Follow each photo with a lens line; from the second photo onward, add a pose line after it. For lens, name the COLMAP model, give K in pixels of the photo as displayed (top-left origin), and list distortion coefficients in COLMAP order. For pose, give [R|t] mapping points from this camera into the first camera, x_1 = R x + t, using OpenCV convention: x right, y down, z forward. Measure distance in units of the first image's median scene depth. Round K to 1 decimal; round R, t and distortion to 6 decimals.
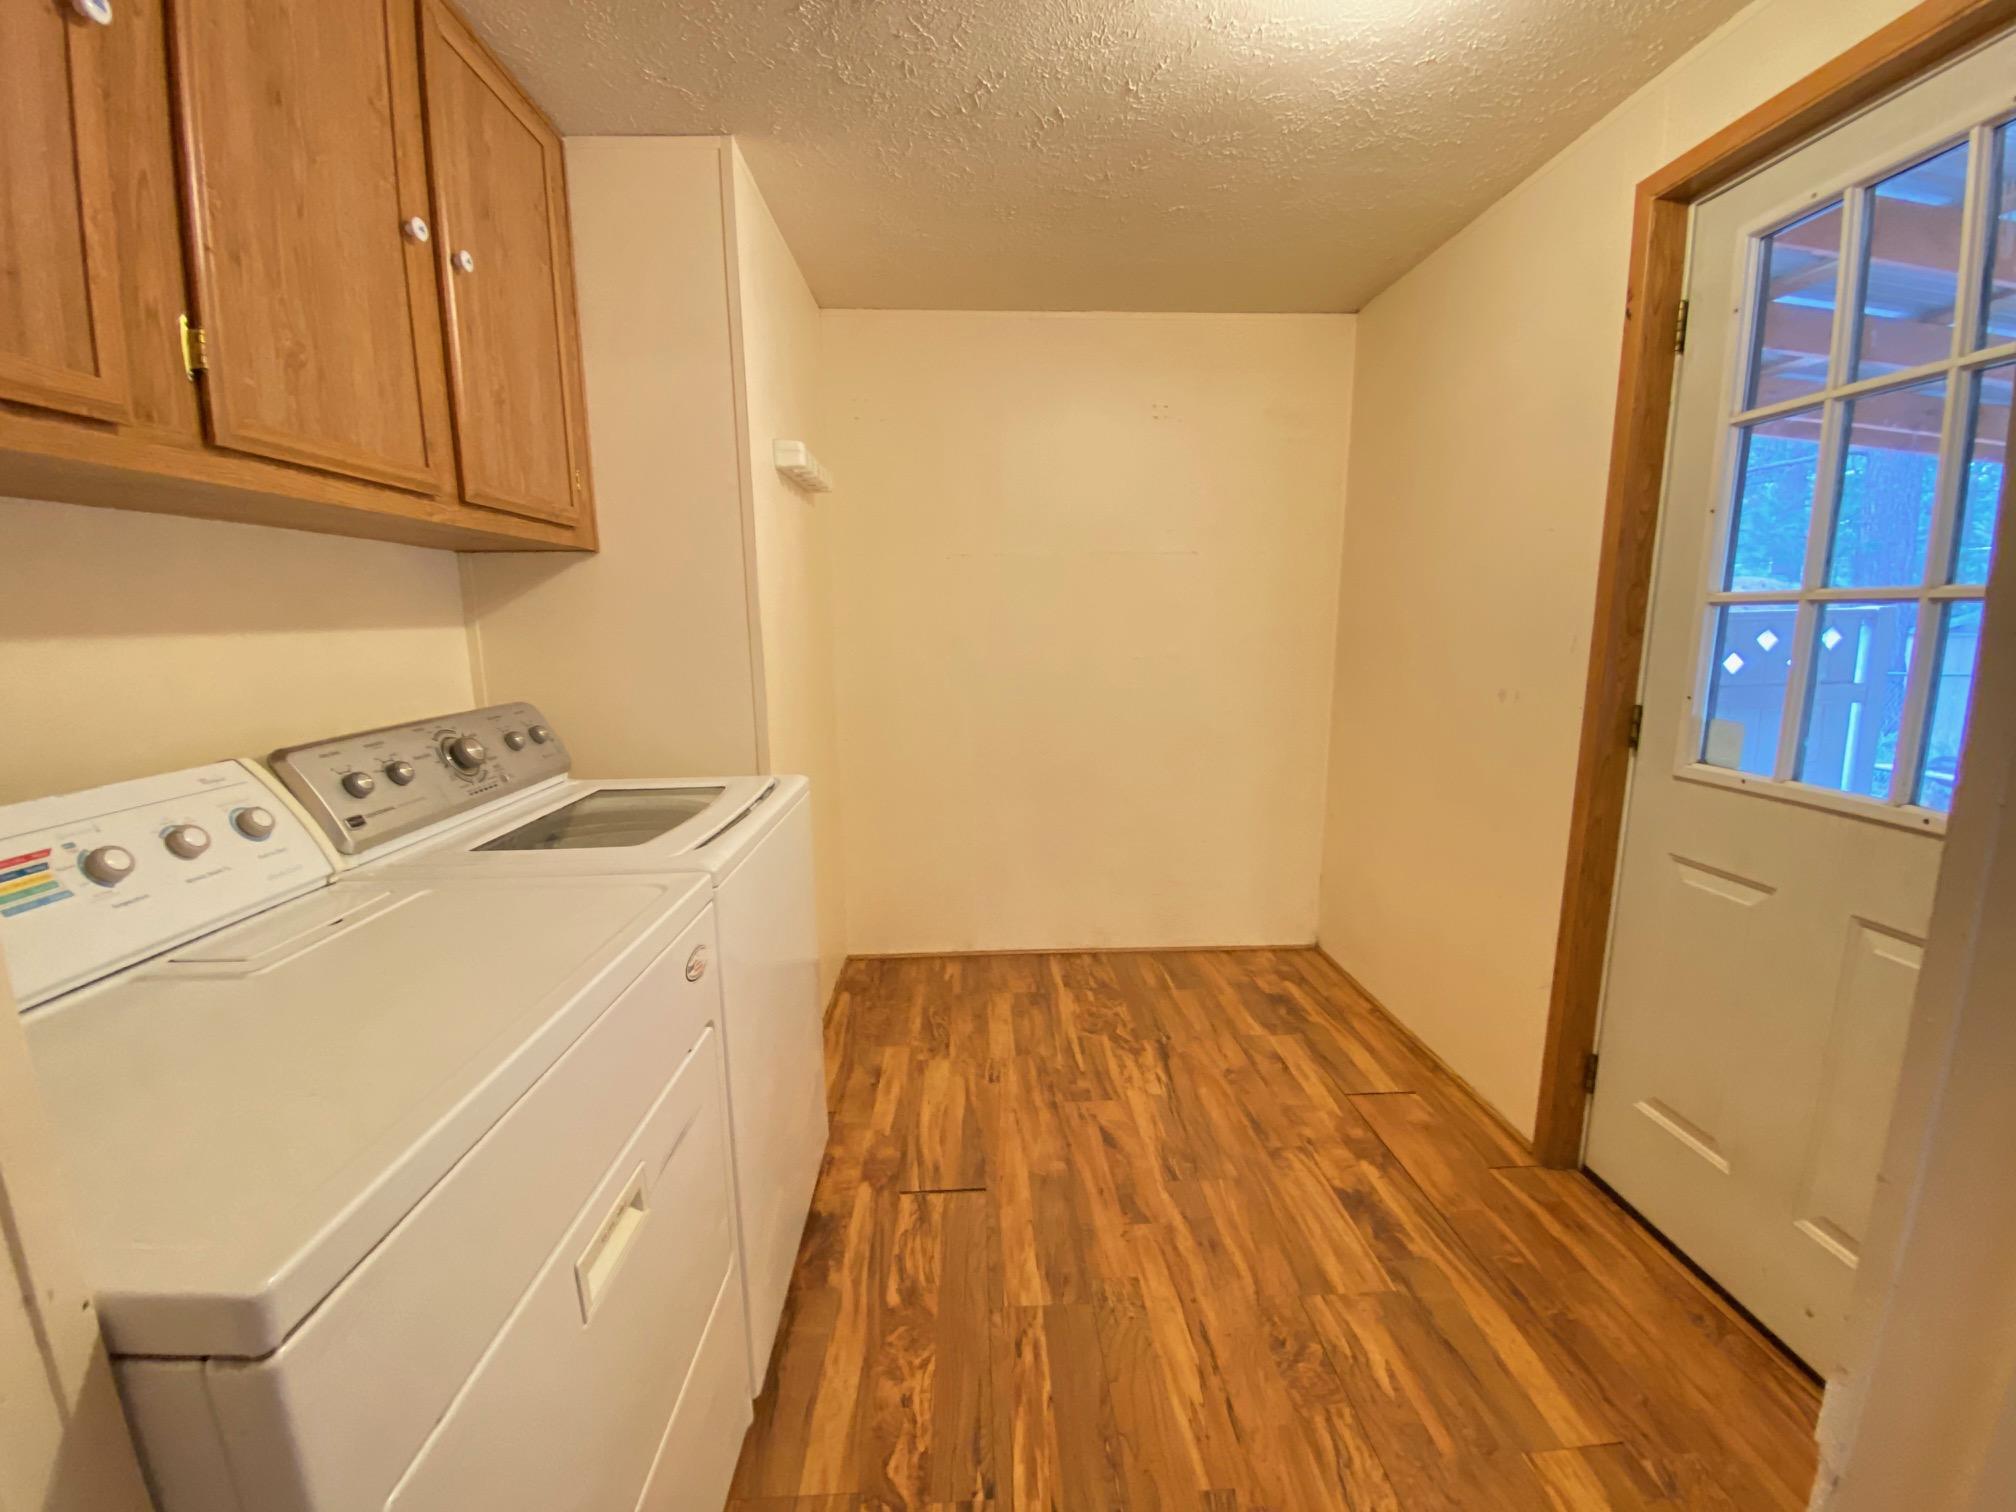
lens RADIAL K [[817.9, 0, 1008.0], [0, 817.9, 756.0], [0, 0, 1]] dist [0.040007, -0.032292]
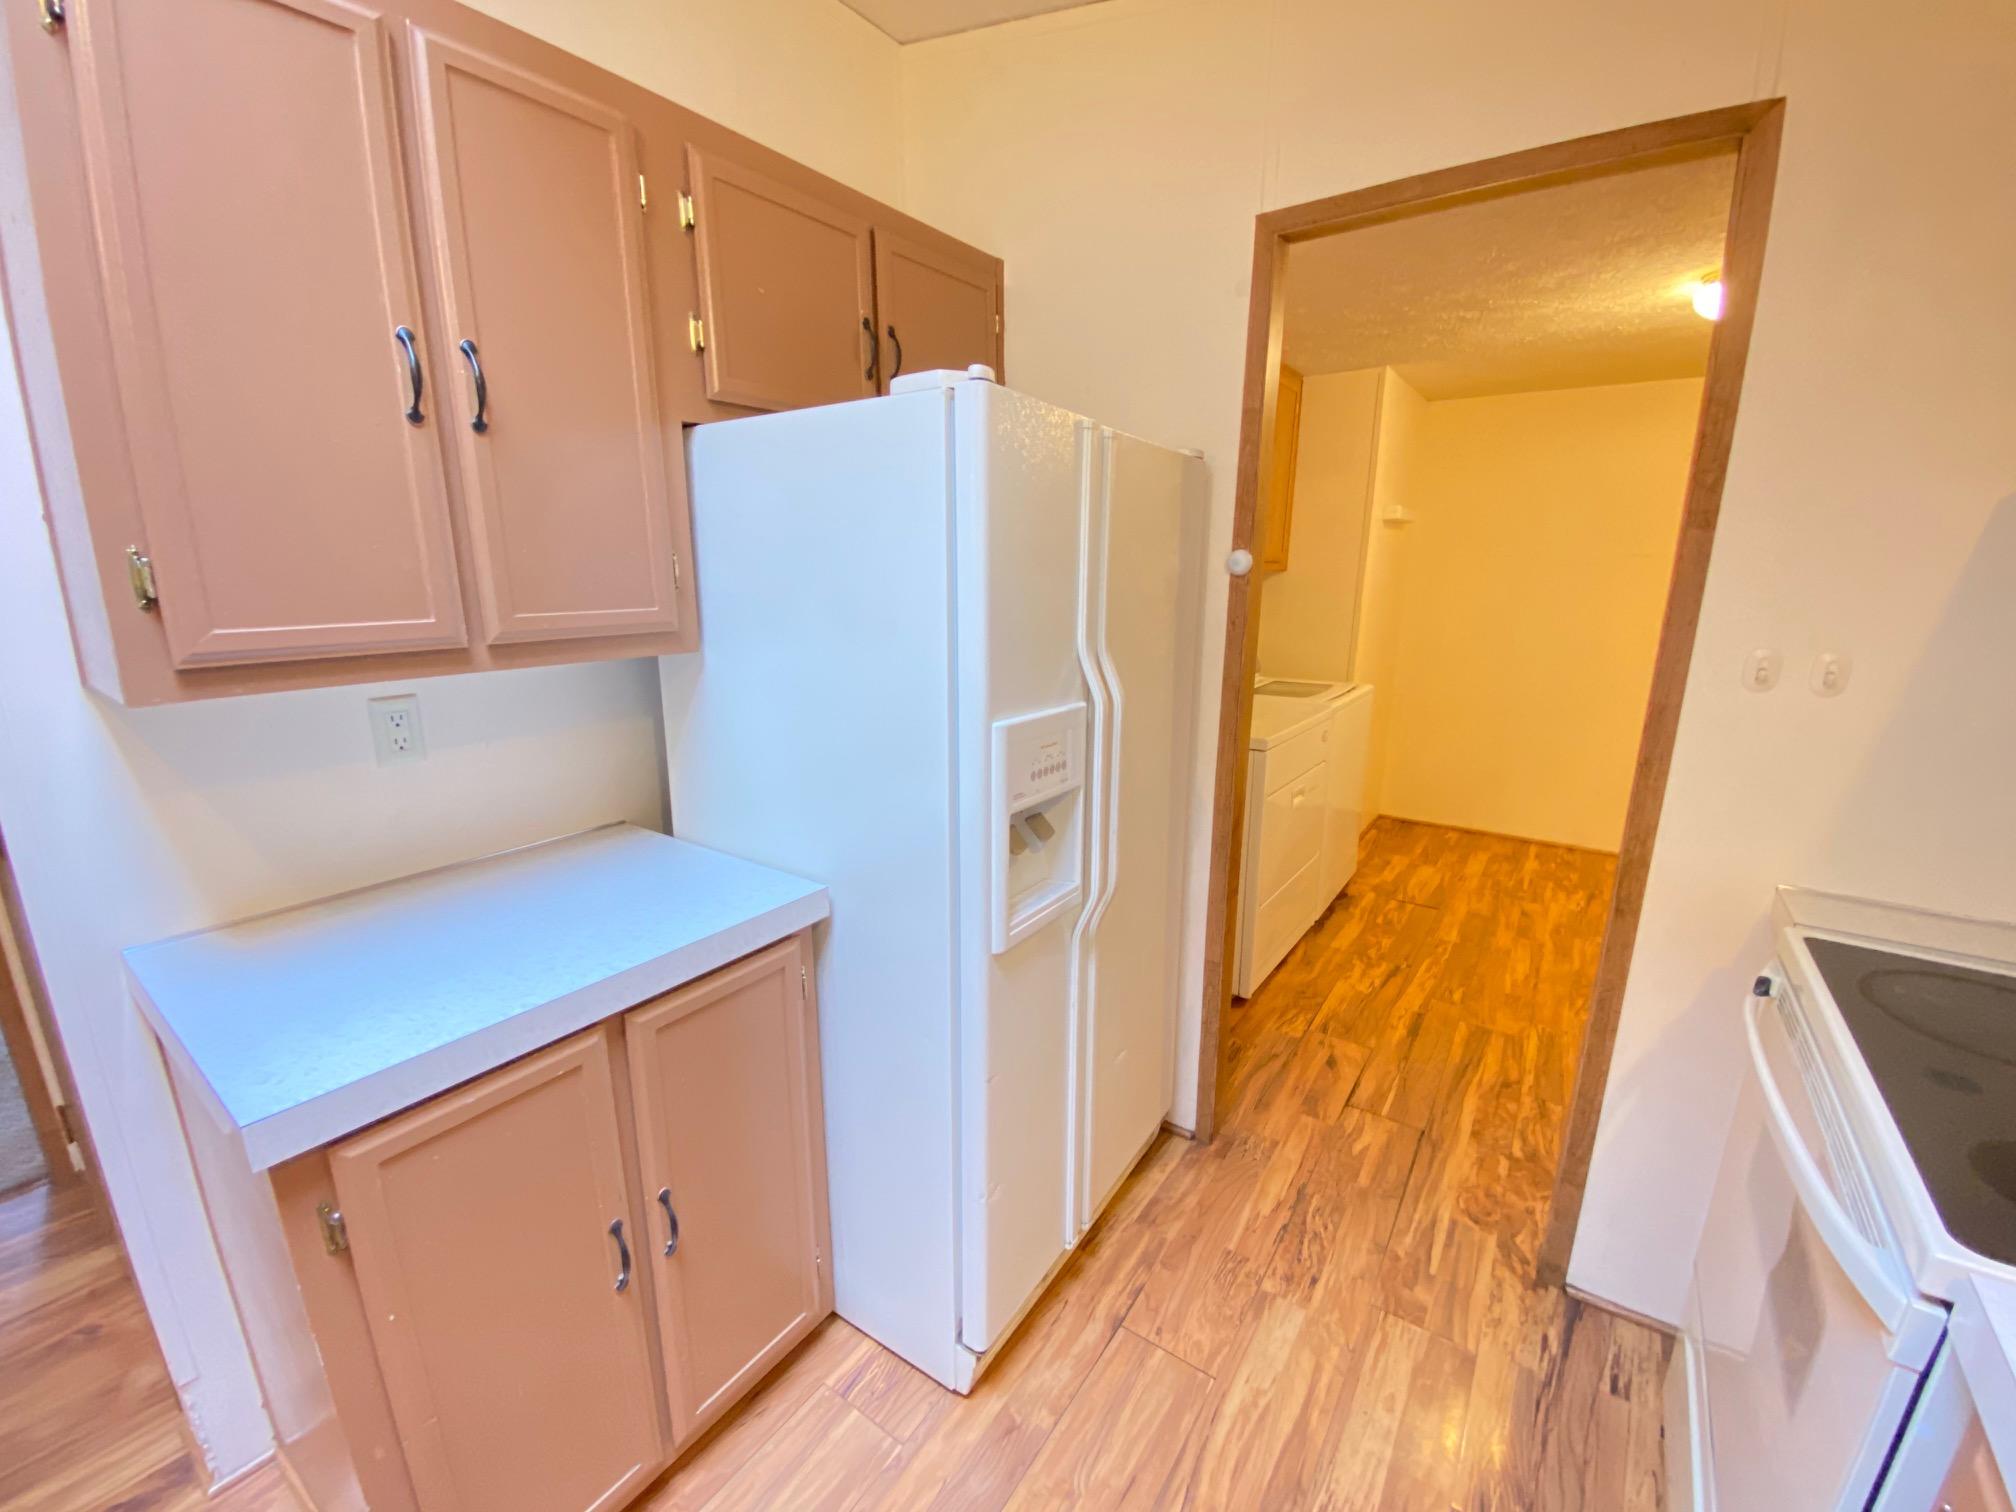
lens RADIAL K [[817.9, 0, 1008.0], [0, 817.9, 756.0], [0, 0, 1]] dist [0.040007, -0.032292]
pose [[0.790317, 0.152484, -0.593420, 0.225432], [-0.114040, 0.988221, 0.102052, 0.076071], [0.601991, -0.012980, 0.798397, -0.960233]]
